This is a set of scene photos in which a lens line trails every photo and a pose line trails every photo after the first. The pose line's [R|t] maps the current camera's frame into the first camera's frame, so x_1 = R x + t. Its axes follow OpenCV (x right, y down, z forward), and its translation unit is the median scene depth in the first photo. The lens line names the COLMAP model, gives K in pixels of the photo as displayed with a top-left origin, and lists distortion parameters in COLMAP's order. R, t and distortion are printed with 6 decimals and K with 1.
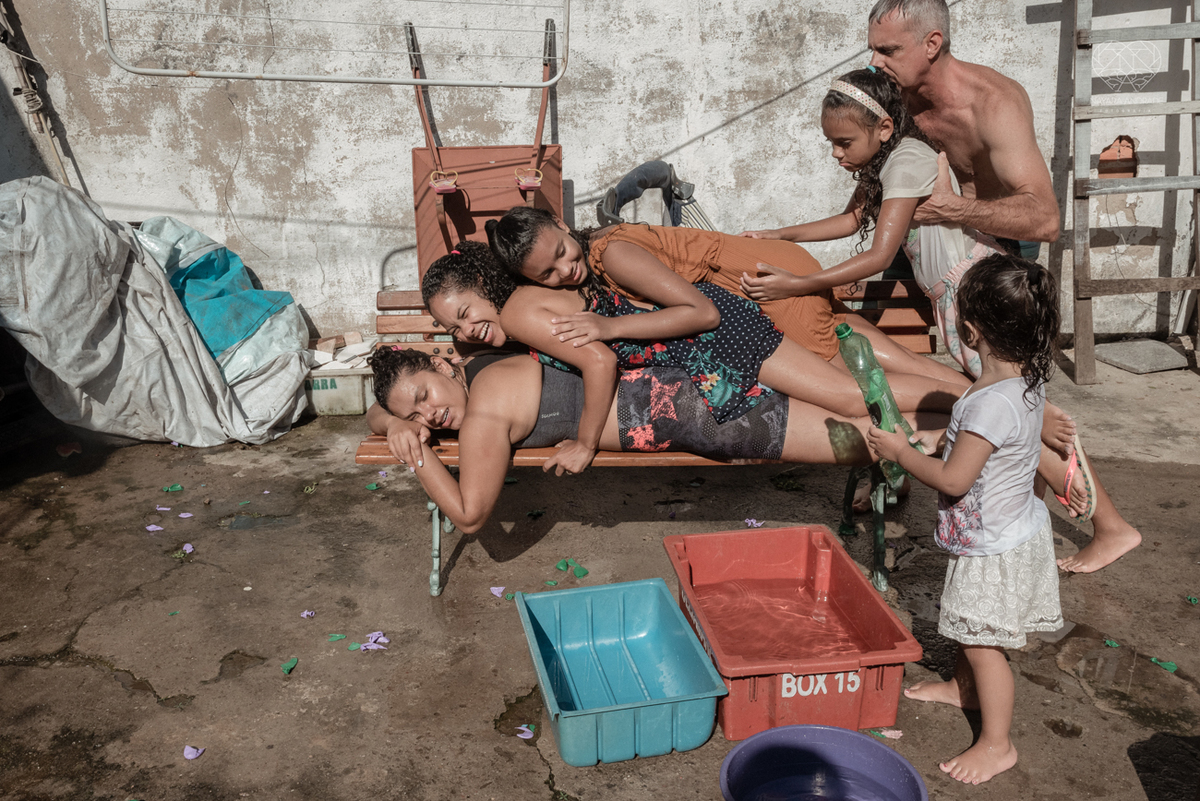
lens RADIAL K [[1131.4, 0, 573.5], [0, 1131.4, 408.6], [0, 0, 1]] dist [-0.007985, 0.082859]
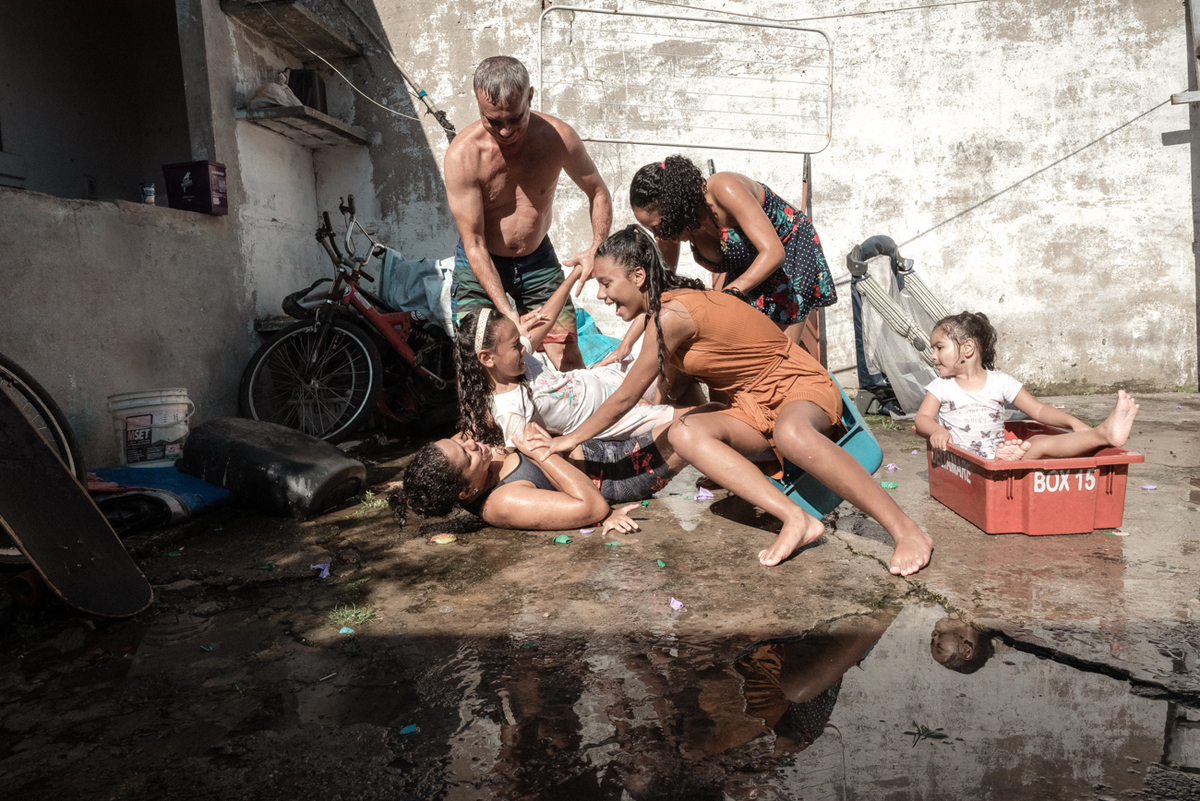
lens RADIAL K [[822.4, 0, 599.2], [0, 822.4, 410.3], [0, 0, 1]] dist [-0.061806, 0.025853]
pose [[0.975493, 0.003816, -0.219996, -0.049696], [-0.043628, 0.983352, -0.176396, 0.179061], [0.215660, 0.181671, 0.959420, -0.007153]]
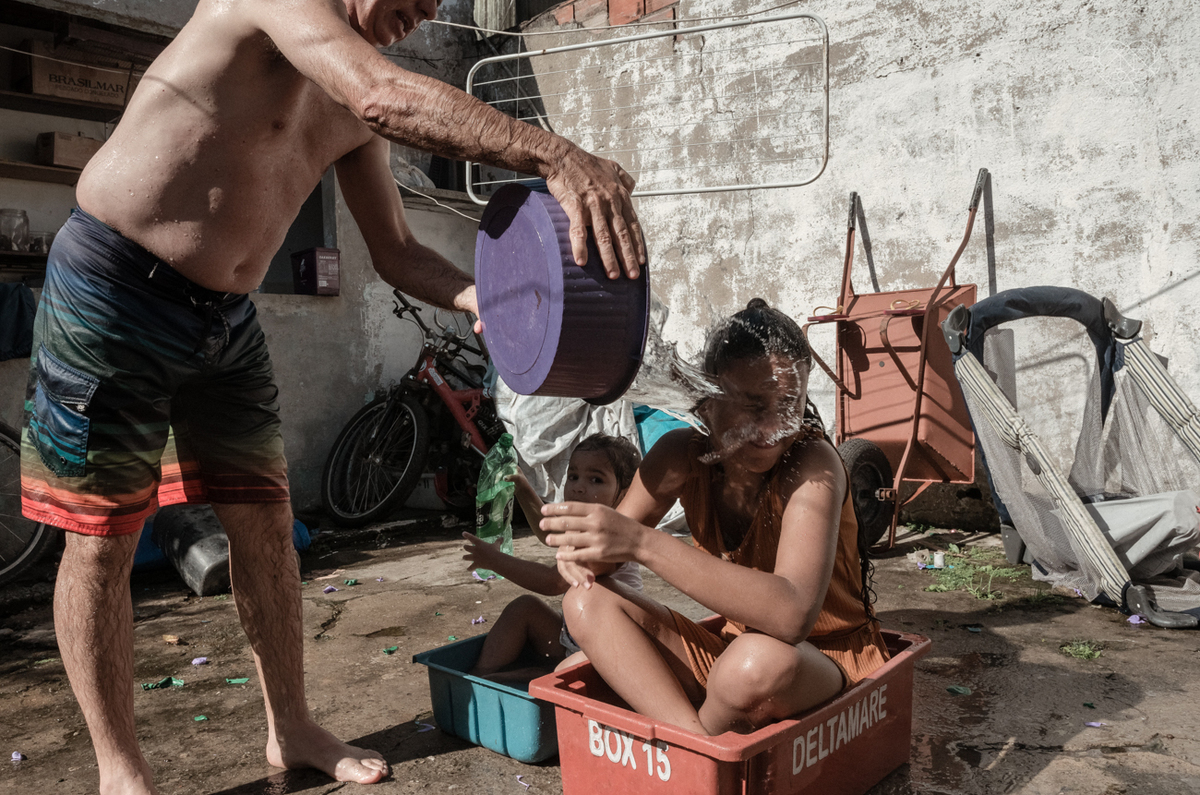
lens RADIAL K [[901.7, 0, 554.4], [0, 901.7, 391.8], [0, 0, 1]] dist [-0.068906, 0.030759]
pose [[0.646875, 0.007365, -0.762560, 0.331986], [-0.215679, 0.960895, -0.173679, 0.064591], [0.731461, 0.276816, 0.623167, 0.284339]]
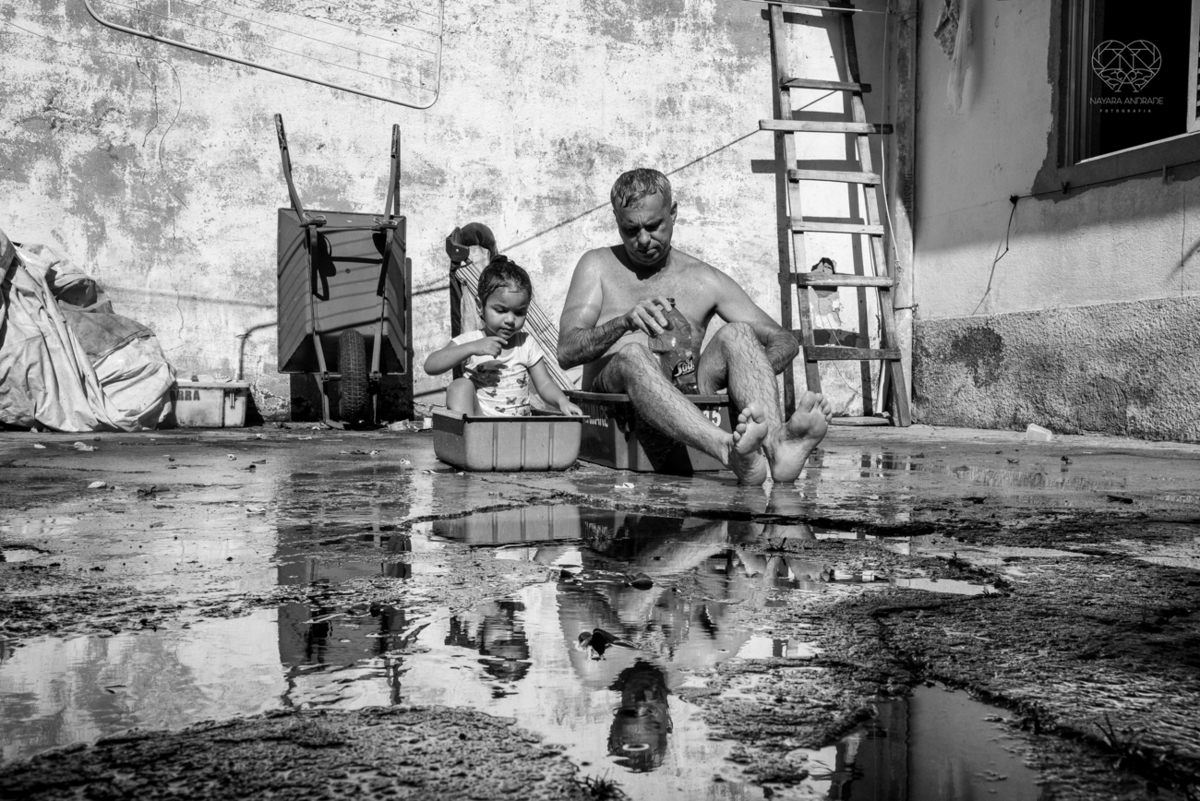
lens RADIAL K [[1123.2, 0, 599.9], [0, 1123.2, 410.4], [0, 0, 1]] dist [0.003188, 0.090315]
pose [[0.965818, 0.030282, 0.257446, -0.112477], [0.045528, 0.957899, -0.283472, 0.312987], [-0.255191, 0.285503, 0.923778, -0.104966]]
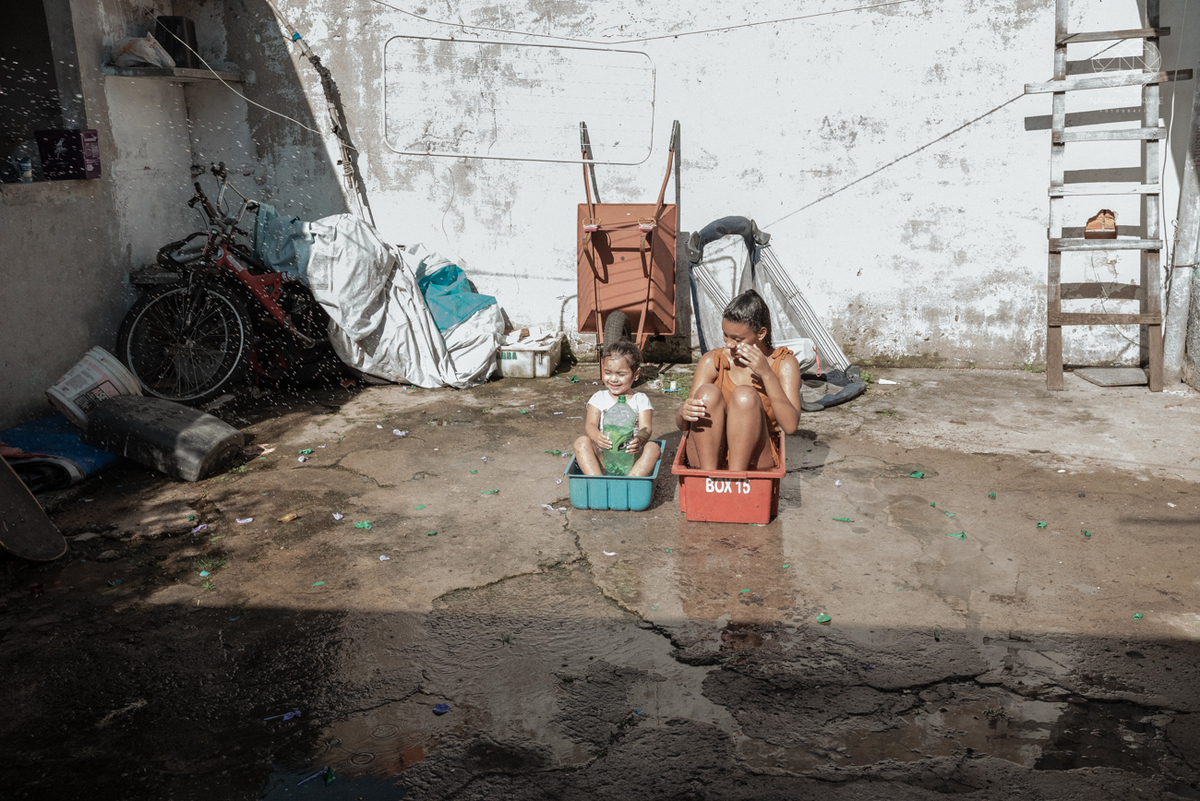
lens RADIAL K [[1105.5, 0, 598.3], [0, 1105.5, 410.0], [0, 0, 1]] dist [0.007088, 0.081262]
pose [[0.975980, 0.065209, -0.207870, 0.203797], [-0.077951, 0.995510, -0.053699, 0.117936], [0.203435, 0.068613, 0.976681, -0.405715]]
